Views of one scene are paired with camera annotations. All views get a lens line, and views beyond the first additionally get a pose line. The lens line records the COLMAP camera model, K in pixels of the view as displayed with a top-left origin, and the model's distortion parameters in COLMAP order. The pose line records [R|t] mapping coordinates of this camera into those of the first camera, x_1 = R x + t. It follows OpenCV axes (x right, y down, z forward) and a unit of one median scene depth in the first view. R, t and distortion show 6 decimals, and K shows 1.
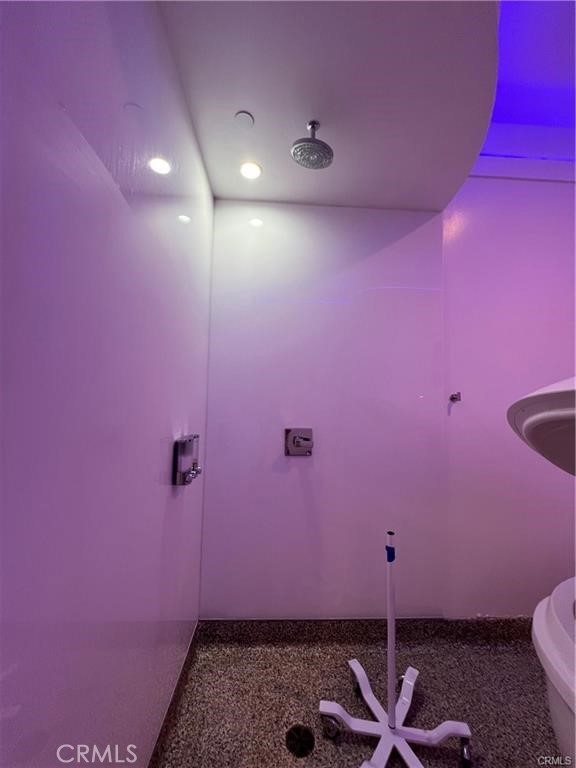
lens RADIAL K [[305.8, 0, 289.8], [0, 305.8, 381.7], [0, 0, 1]] dist [-0.002578, 0.000794]
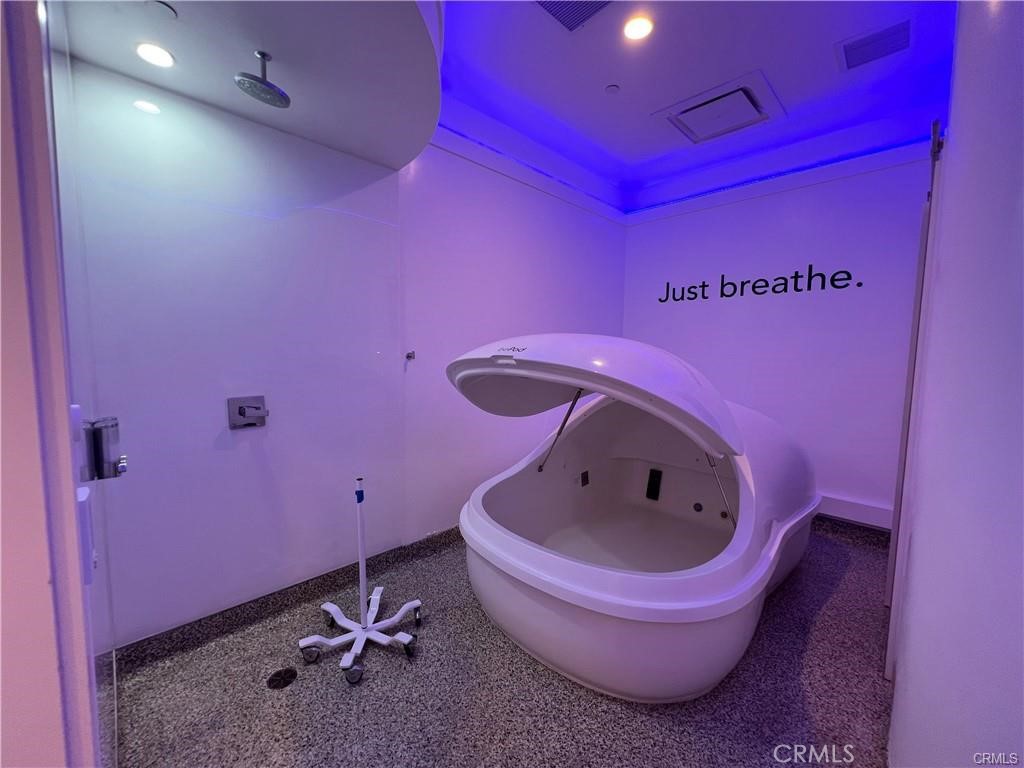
lens RADIAL K [[414.3, 0, 512.0], [0, 414.3, 384.0], [0, 0, 1]] dist [-0.005012, -0.000036]
pose [[0.743788, -0.070476, 0.664690, -0.214695], [-0.032354, 0.989464, 0.141115, -0.082872], [-0.667632, -0.126465, 0.733671, -0.407798]]
